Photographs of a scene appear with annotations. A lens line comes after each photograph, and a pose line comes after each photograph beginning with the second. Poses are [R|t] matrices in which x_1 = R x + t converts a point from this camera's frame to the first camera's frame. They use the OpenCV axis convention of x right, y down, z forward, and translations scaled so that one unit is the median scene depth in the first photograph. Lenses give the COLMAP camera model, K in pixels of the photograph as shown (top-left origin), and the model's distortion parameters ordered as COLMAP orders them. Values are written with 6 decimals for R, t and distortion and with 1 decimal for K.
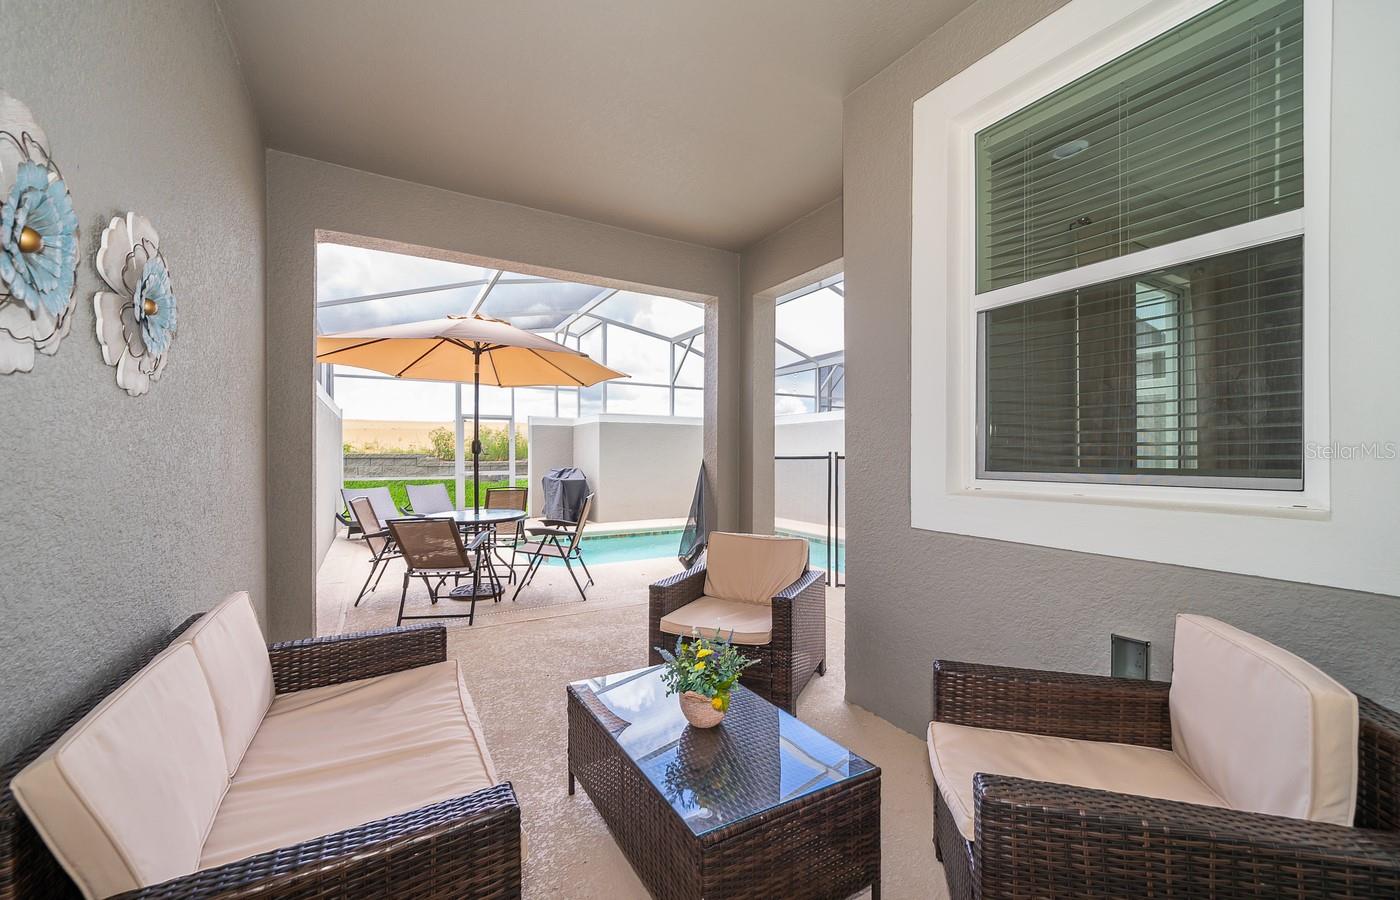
lens RADIAL K [[555.2, 0, 699.2], [0, 555.2, 451.8], [0, 0, 1]] dist [0.004599, 0.000981]
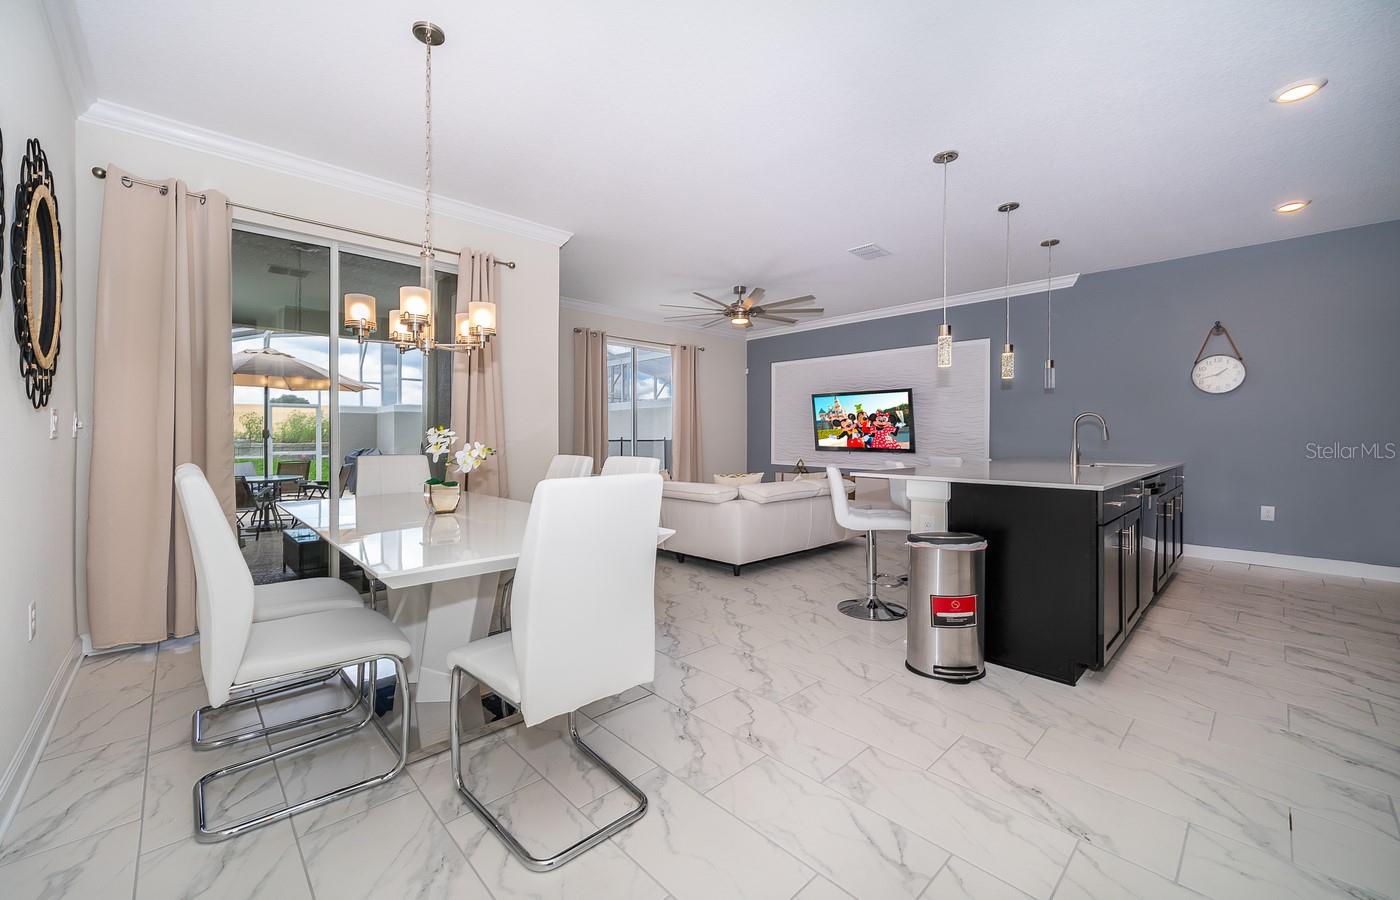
lens RADIAL K [[555.2, 0, 683.9], [0, 555.2, 431.8], [0, 0, 1]] dist [0.004599, 0.000981]
pose [[0.978025, 0.002410, 0.208473, 0.206145], [-0.001696, 0.999992, -0.003606, -0.004615], [-0.208480, 0.003174, 0.978021, -0.378352]]
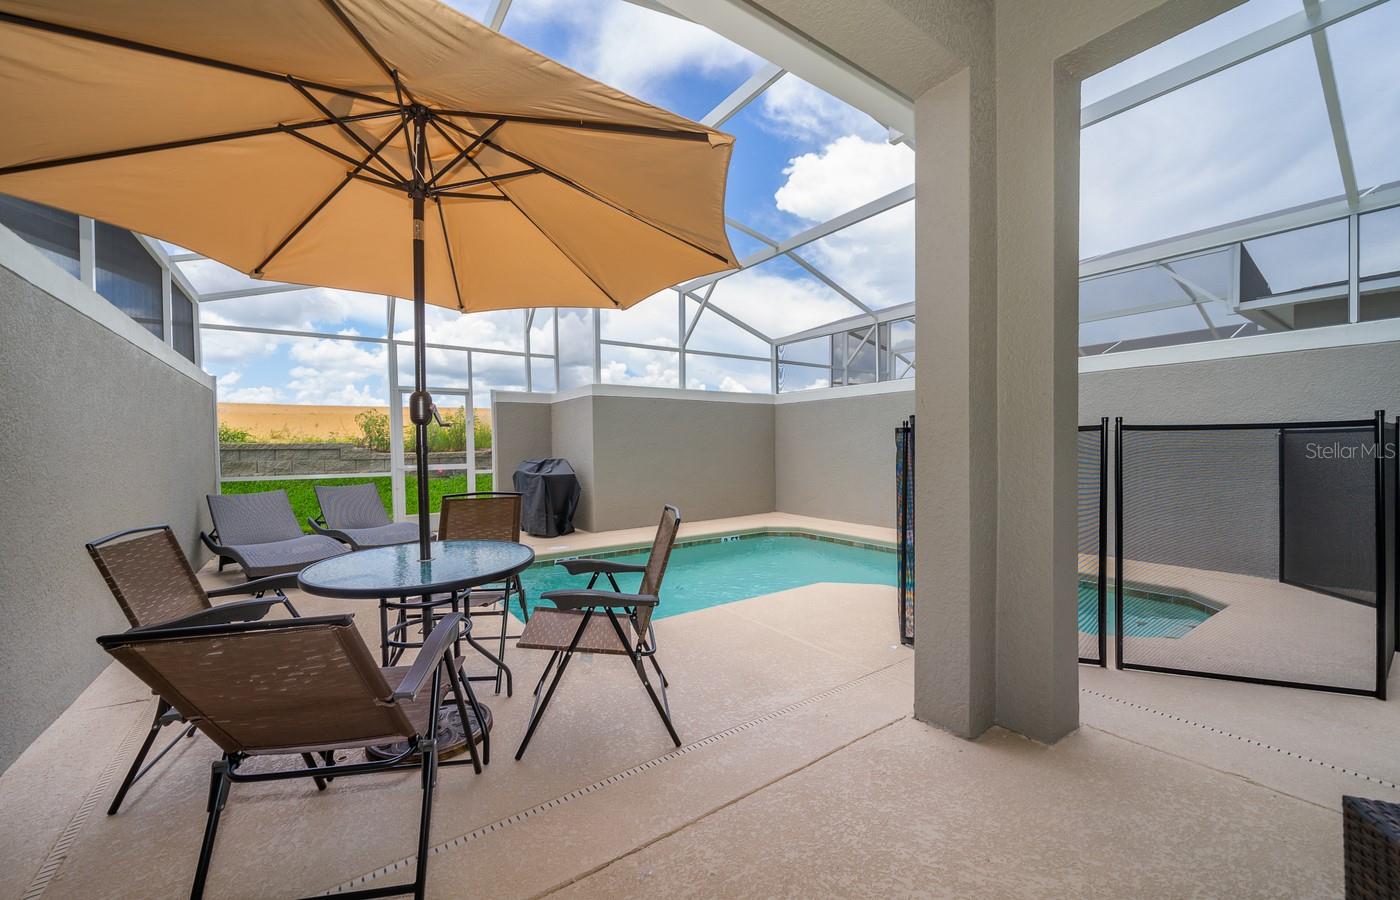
lens RADIAL K [[555.2, 0, 695.6], [0, 555.2, 452.8], [0, 0, 1]] dist [0.004599, 0.000981]
pose [[0.996797, -0.013701, 0.078792, -0.105366], [0.012192, 0.999733, 0.019609, 0.009660], [-0.079039, -0.018586, 0.996698, 0.260498]]
